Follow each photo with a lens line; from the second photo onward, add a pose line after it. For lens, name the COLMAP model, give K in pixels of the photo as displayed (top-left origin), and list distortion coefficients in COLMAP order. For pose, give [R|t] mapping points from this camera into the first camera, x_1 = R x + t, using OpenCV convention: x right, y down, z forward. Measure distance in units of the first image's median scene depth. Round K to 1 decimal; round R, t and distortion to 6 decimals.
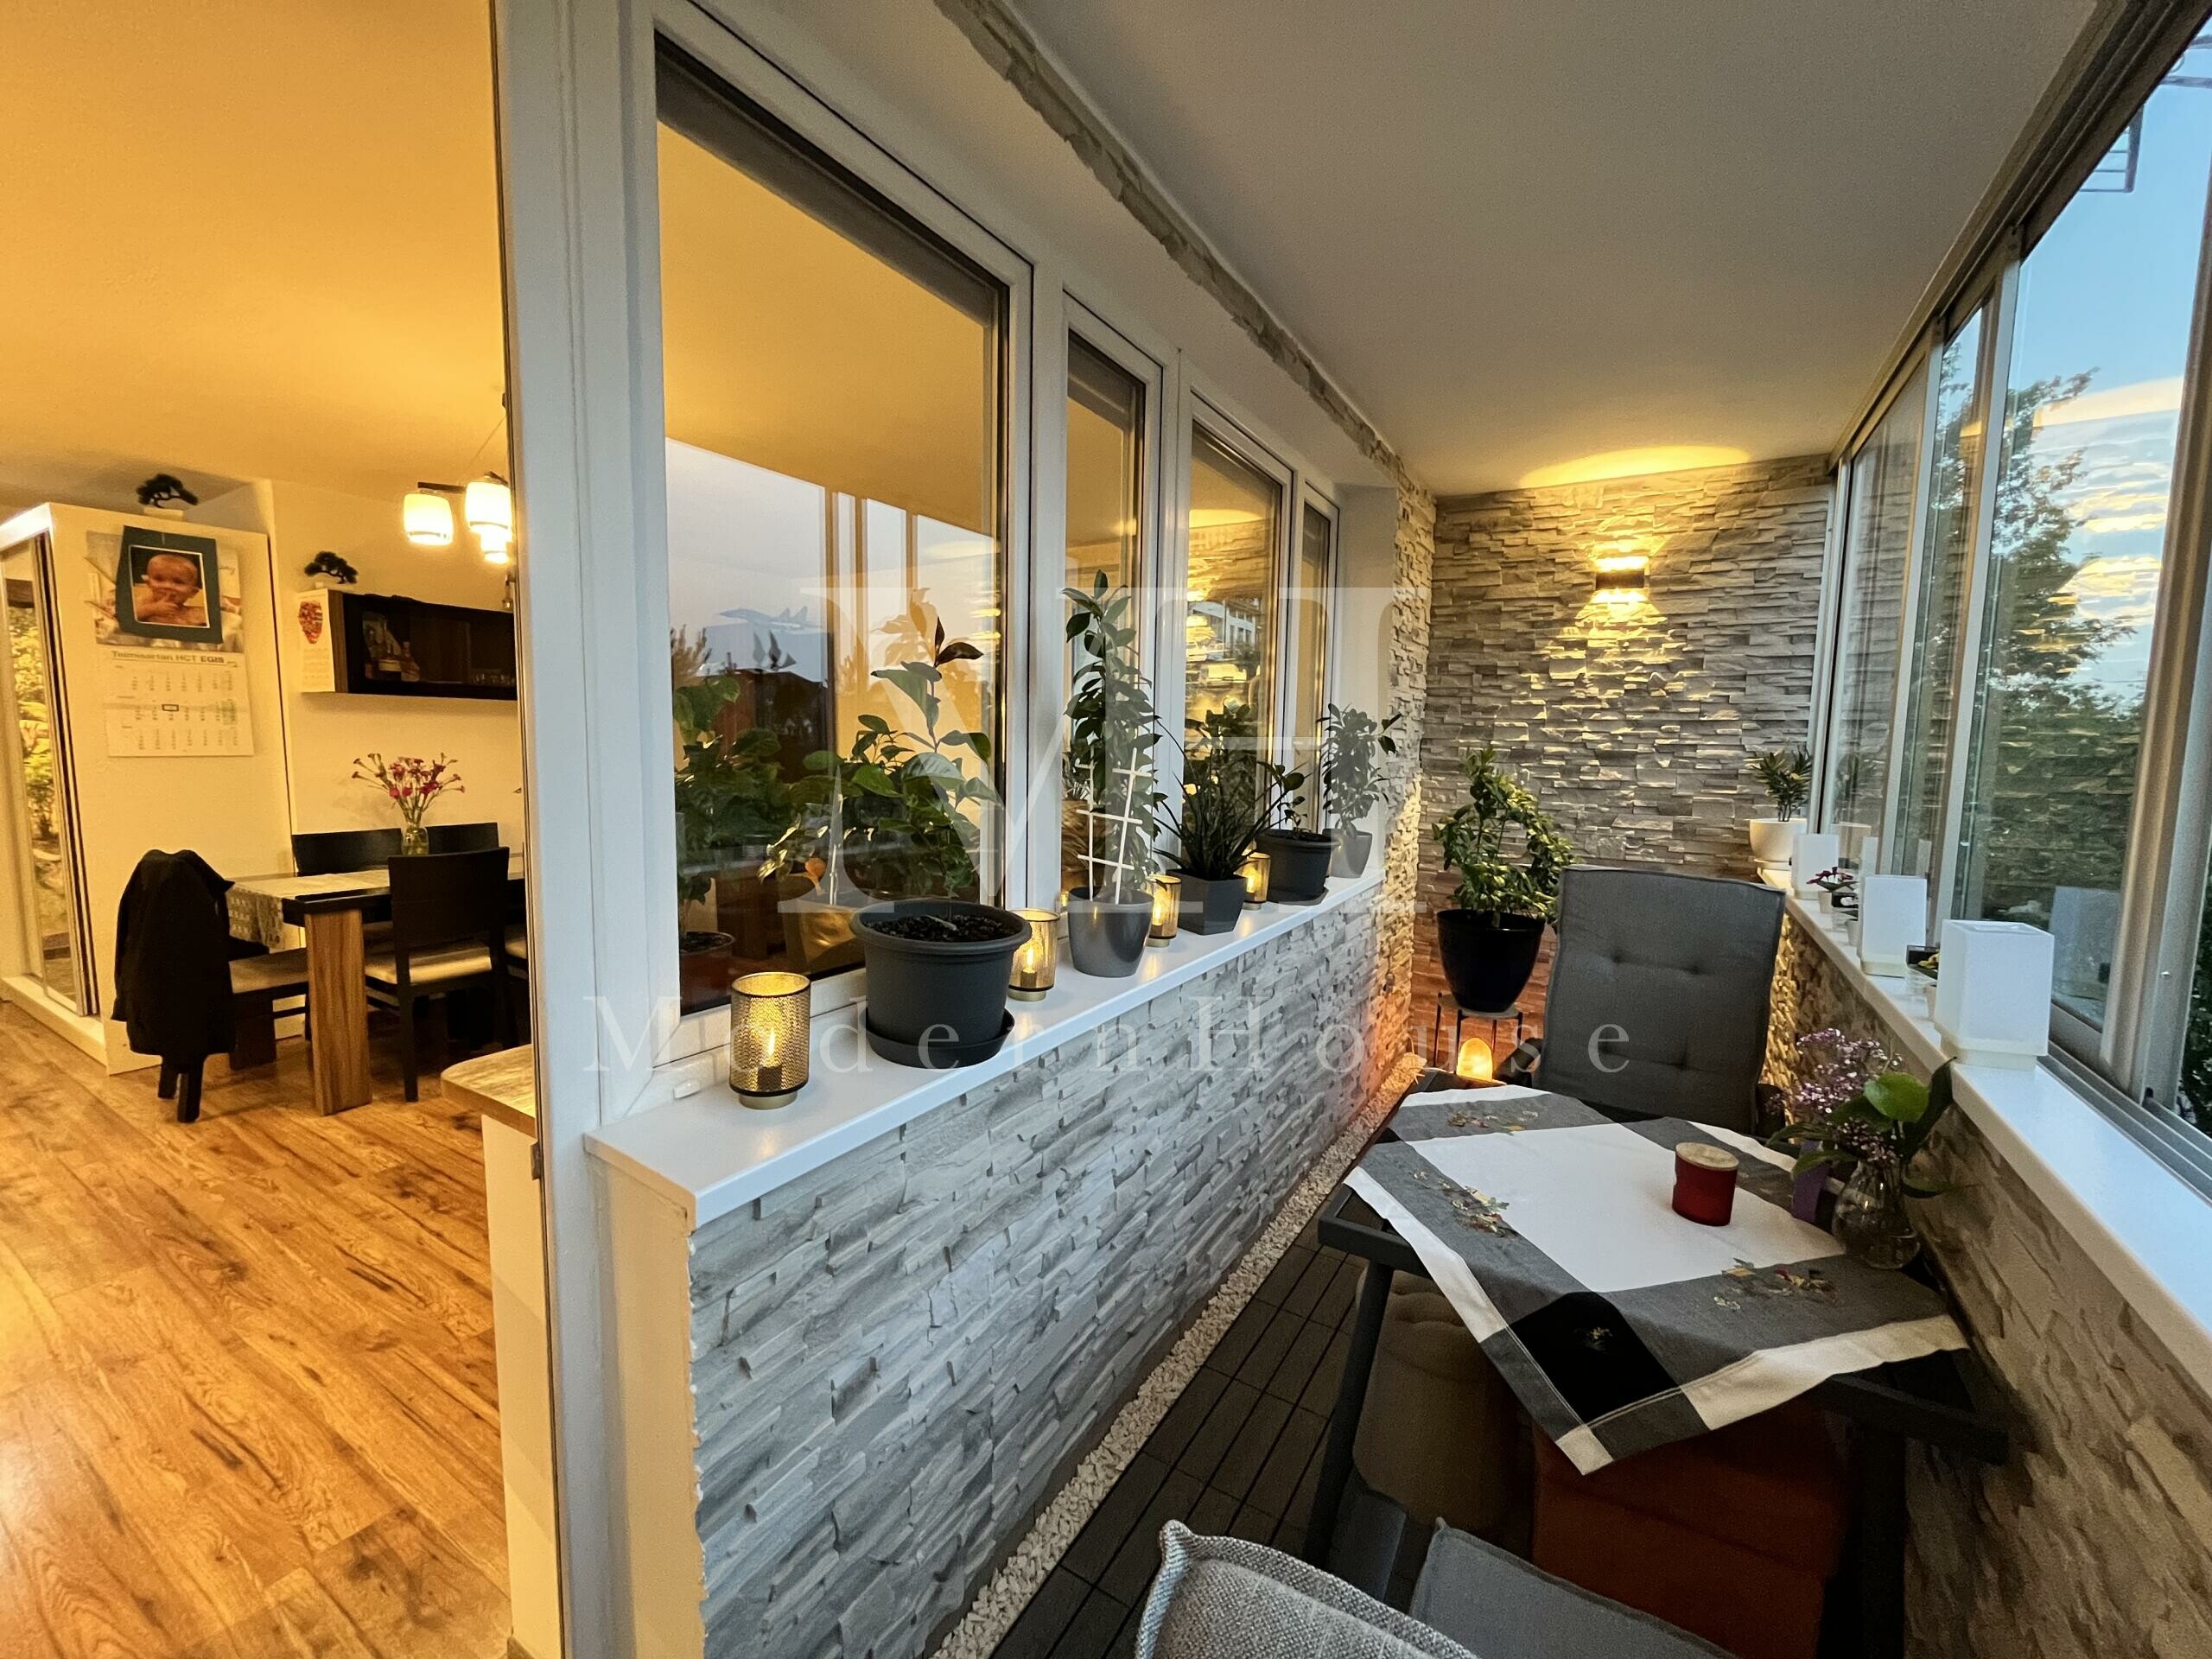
lens RADIAL K [[891.5, 0, 1113.0], [0, 891.5, 829.2], [0, 0, 1]] dist [0.003691, 0.000387]
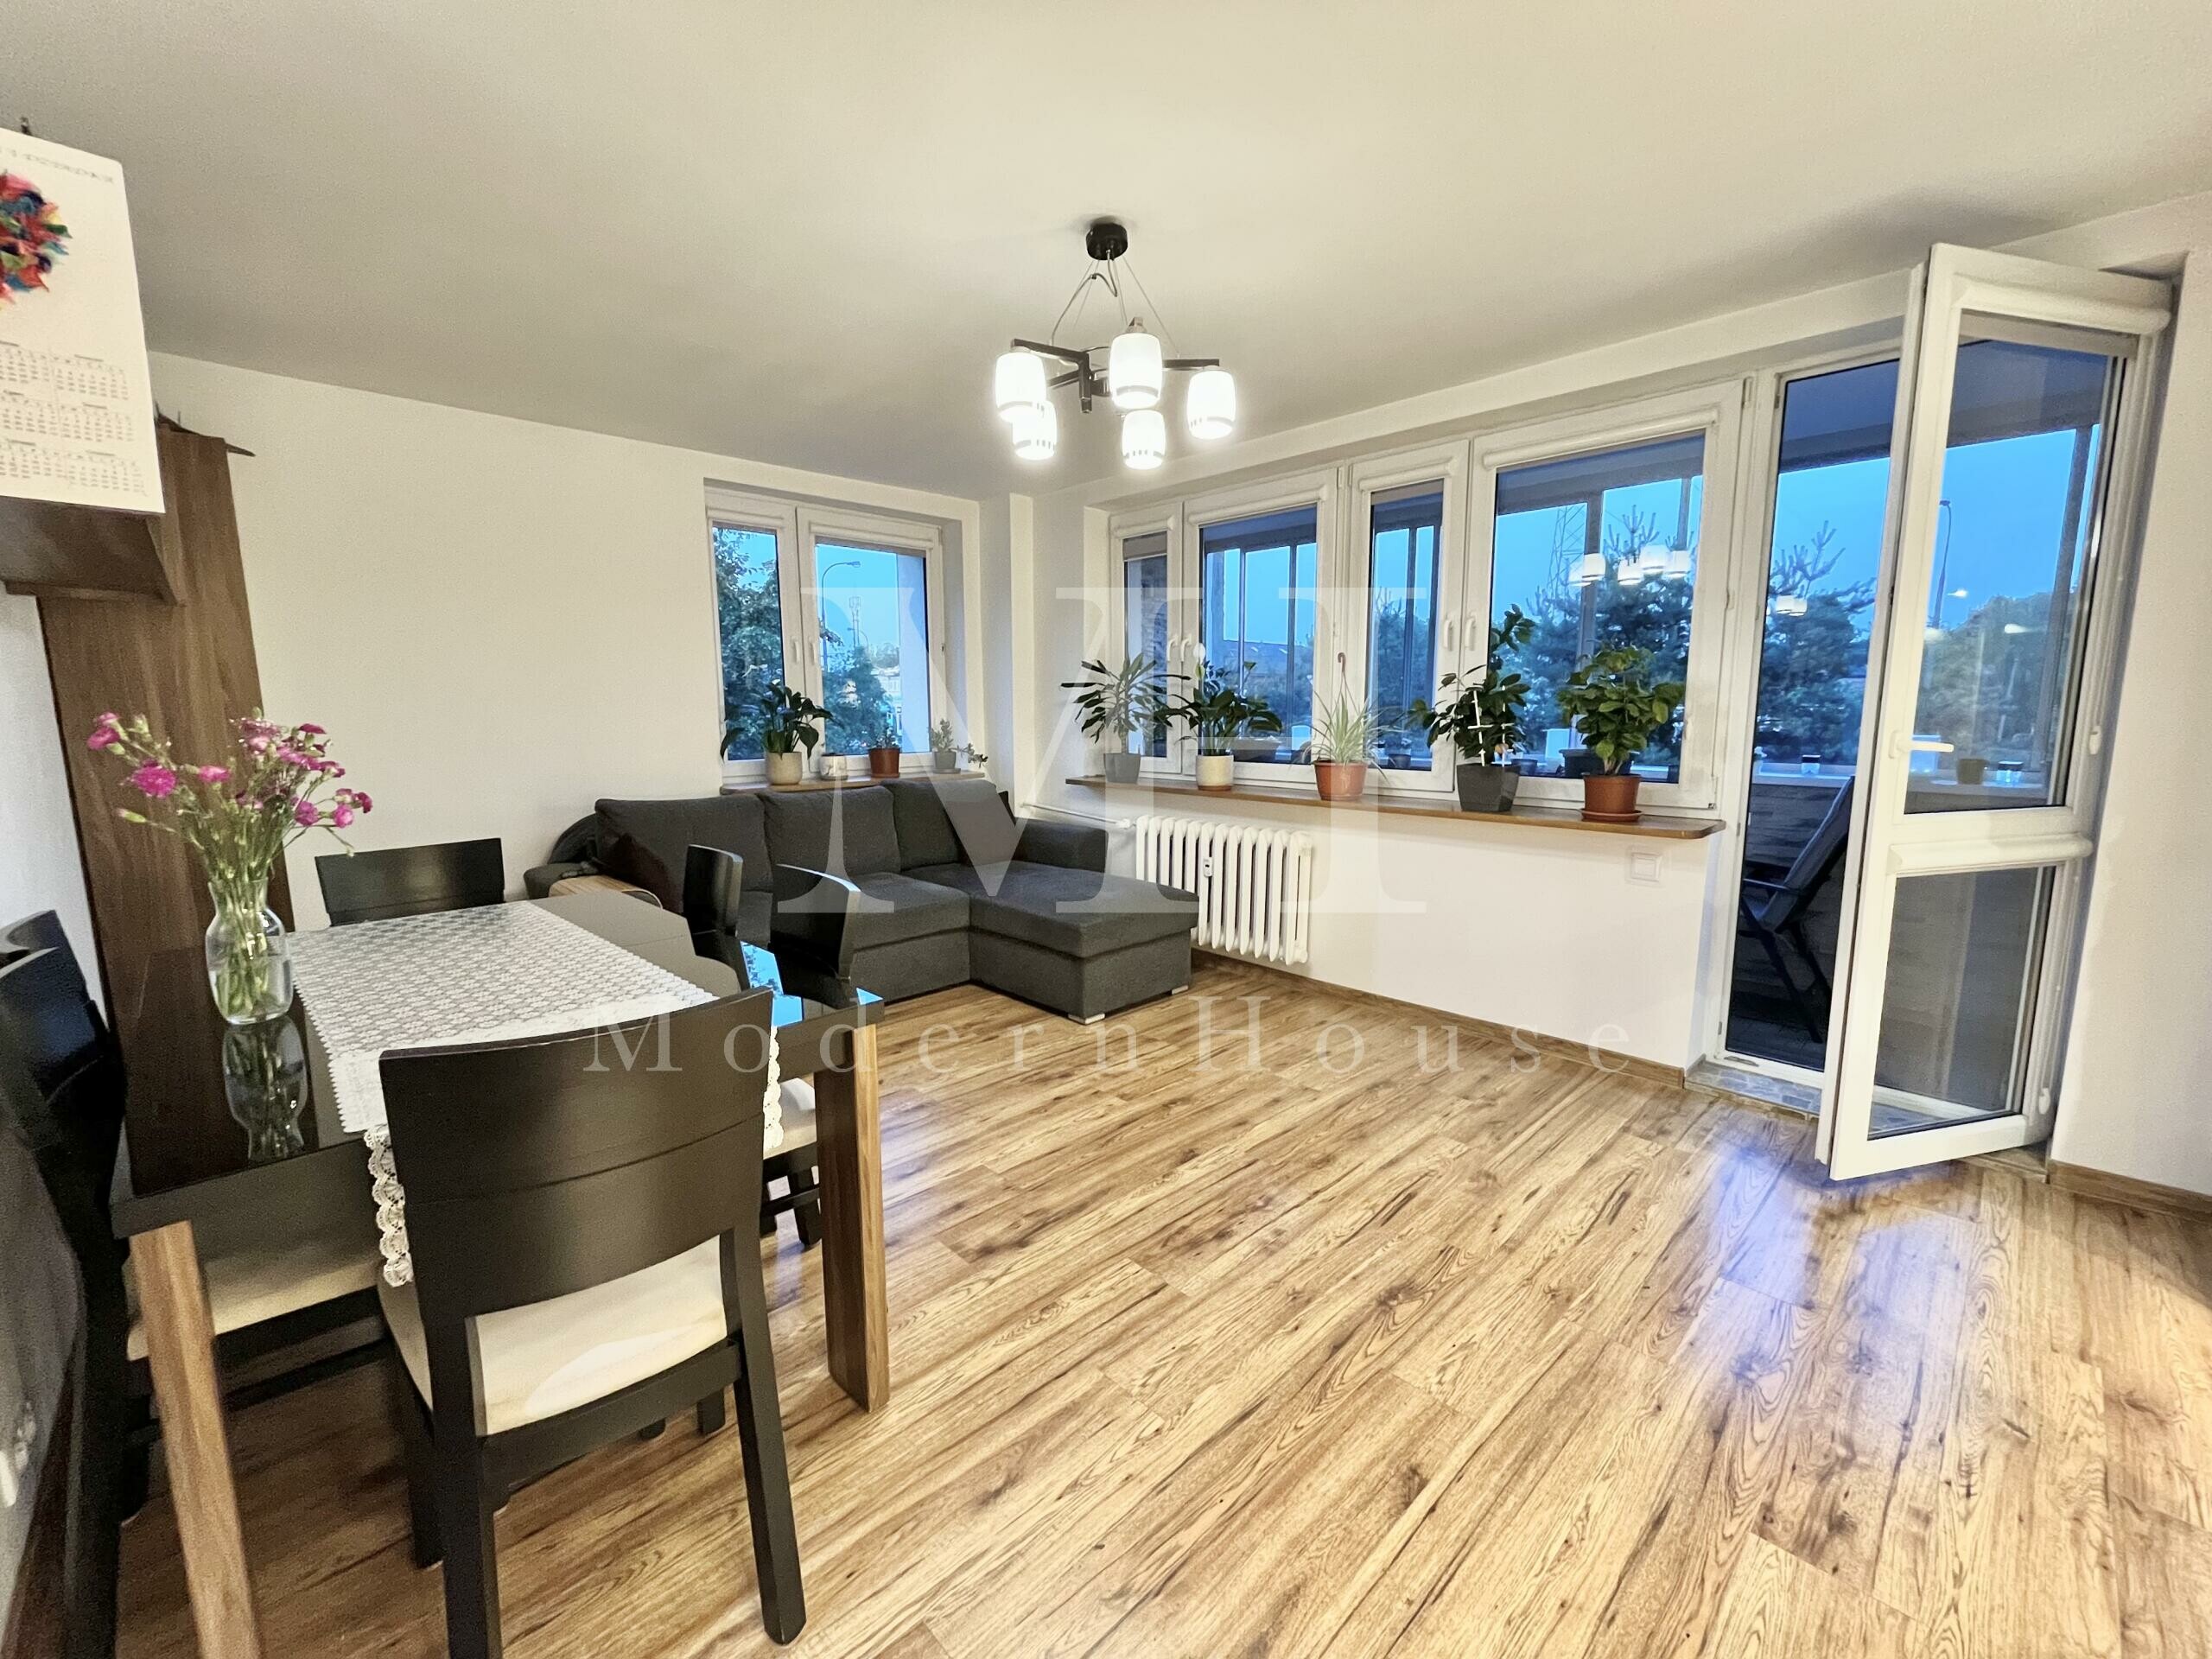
lens RADIAL K [[891.5, 0, 1117.6], [0, 891.5, 832.7], [0, 0, 1]] dist [0.003691, 0.000387]
pose [[0.250086, -0.144013, 0.957454, -1.630817], [0.094981, 0.987756, 0.123762, -0.054884], [-0.963554, 0.059988, 0.260702, 0.923879]]
